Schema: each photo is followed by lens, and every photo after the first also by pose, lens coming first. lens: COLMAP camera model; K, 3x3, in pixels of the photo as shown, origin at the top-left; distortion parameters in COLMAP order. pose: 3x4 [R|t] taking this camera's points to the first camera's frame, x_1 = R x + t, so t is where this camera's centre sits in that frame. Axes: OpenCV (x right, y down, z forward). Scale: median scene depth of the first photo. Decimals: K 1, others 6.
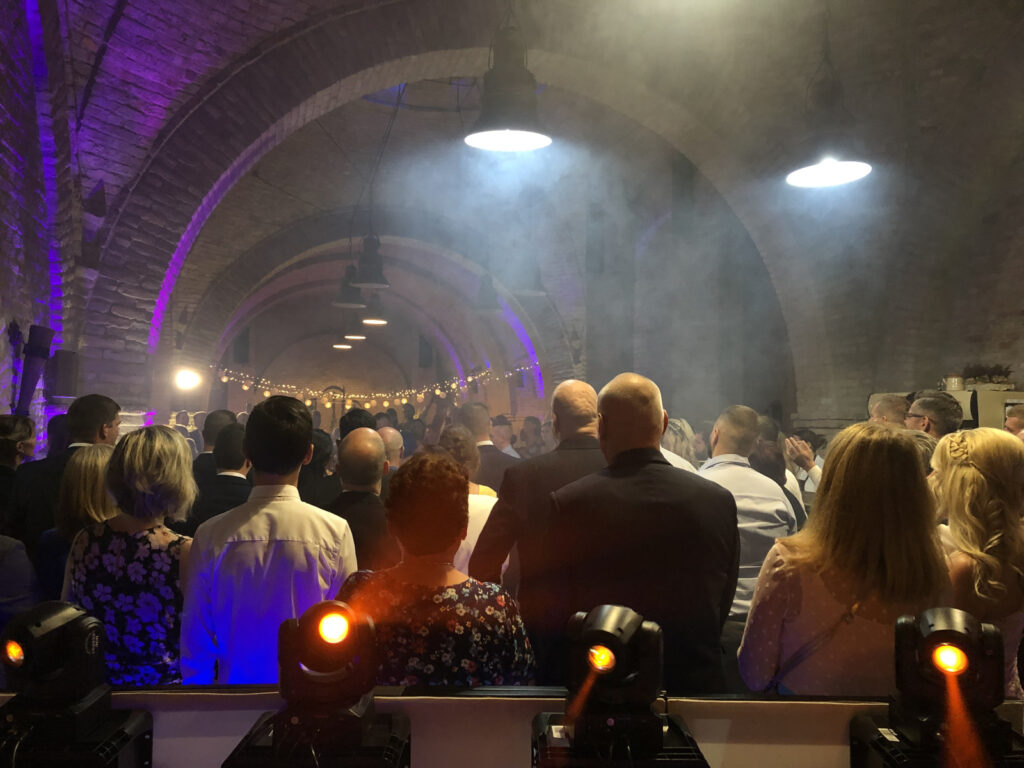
lens RADIAL K [[831.4, 0, 511.7], [0, 831.4, 386.8], [0, 0, 1]] dist [0.010012, 0.004826]
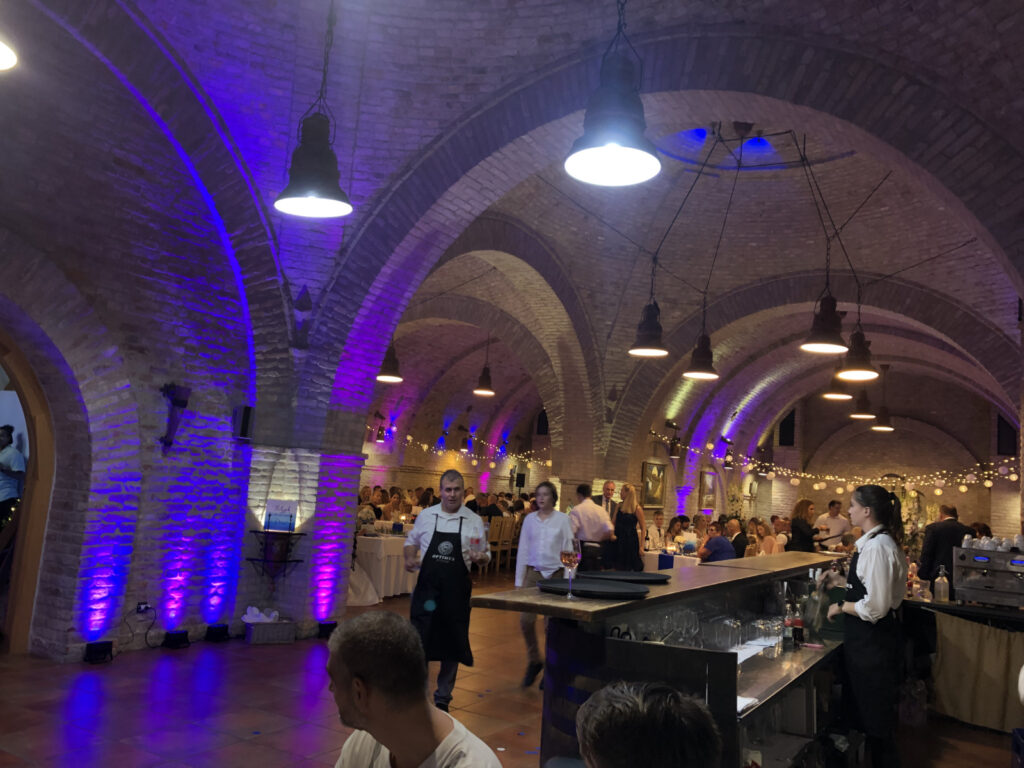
lens RADIAL K [[831.4, 0, 512.0], [0, 831.4, 382.0], [0, 0, 1]] dist [0.010012, 0.004826]
pose [[0.666969, -0.037145, -0.744159, 0.742104], [-0.050650, 0.994186, -0.095022, 0.026522], [0.743362, 0.101068, 0.661209, 0.343041]]
